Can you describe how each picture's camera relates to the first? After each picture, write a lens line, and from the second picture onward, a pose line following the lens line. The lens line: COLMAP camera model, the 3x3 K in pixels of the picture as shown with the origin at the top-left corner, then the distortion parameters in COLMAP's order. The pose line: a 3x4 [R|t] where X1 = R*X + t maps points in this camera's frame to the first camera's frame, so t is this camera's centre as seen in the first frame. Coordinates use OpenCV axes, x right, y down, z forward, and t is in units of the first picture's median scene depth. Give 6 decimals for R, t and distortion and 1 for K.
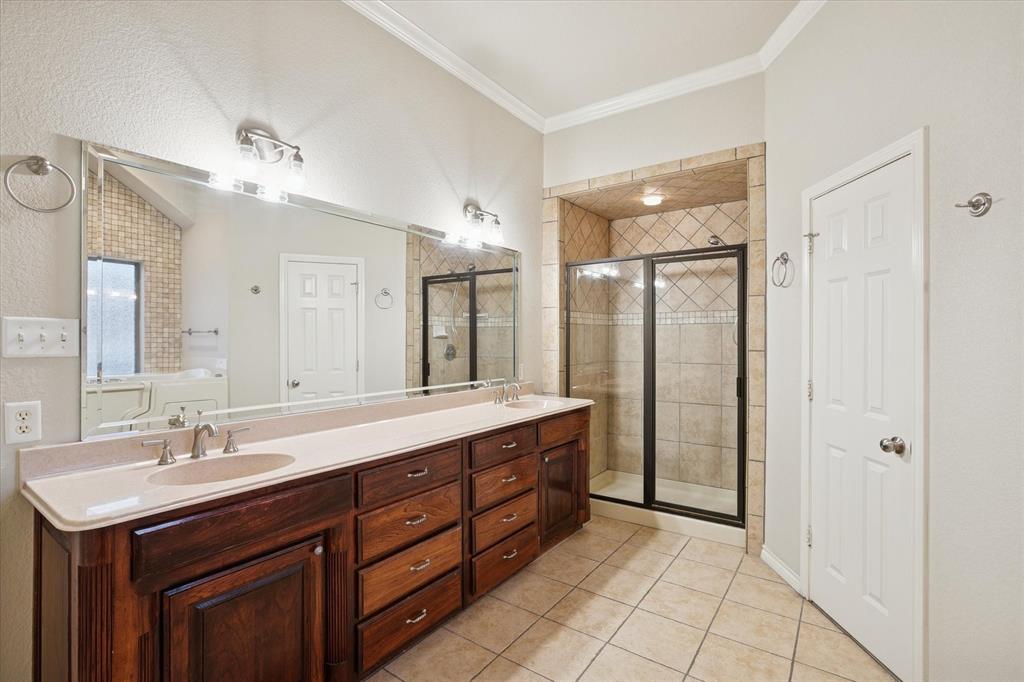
lens RADIAL K [[482.5, 0, 512.4], [0, 482.5, 351.7], [0, 0, 1]] dist [0.026624, 0.000125]
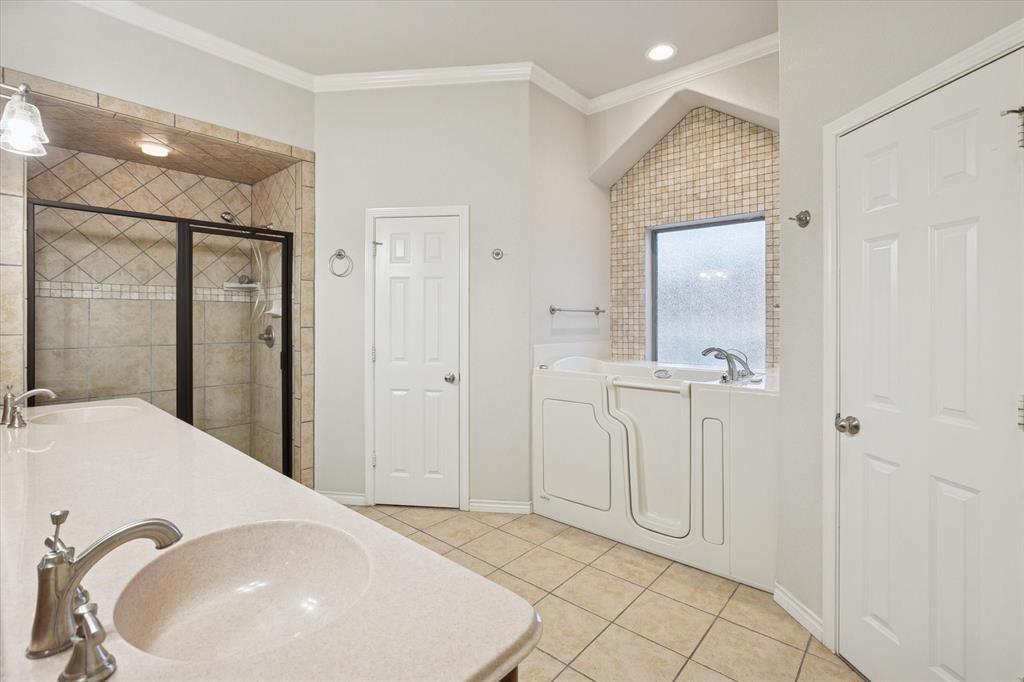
lens RADIAL K [[467.2, 0, 515.1], [0, 467.2, 335.1], [0, 0, 1]] dist [-0.001996, 0.000132]
pose [[0.101836, -0.038272, 0.994065, -0.540843], [0.025195, 0.999038, 0.035882, -0.011037], [-0.994482, 0.021391, 0.102702, 0.373748]]
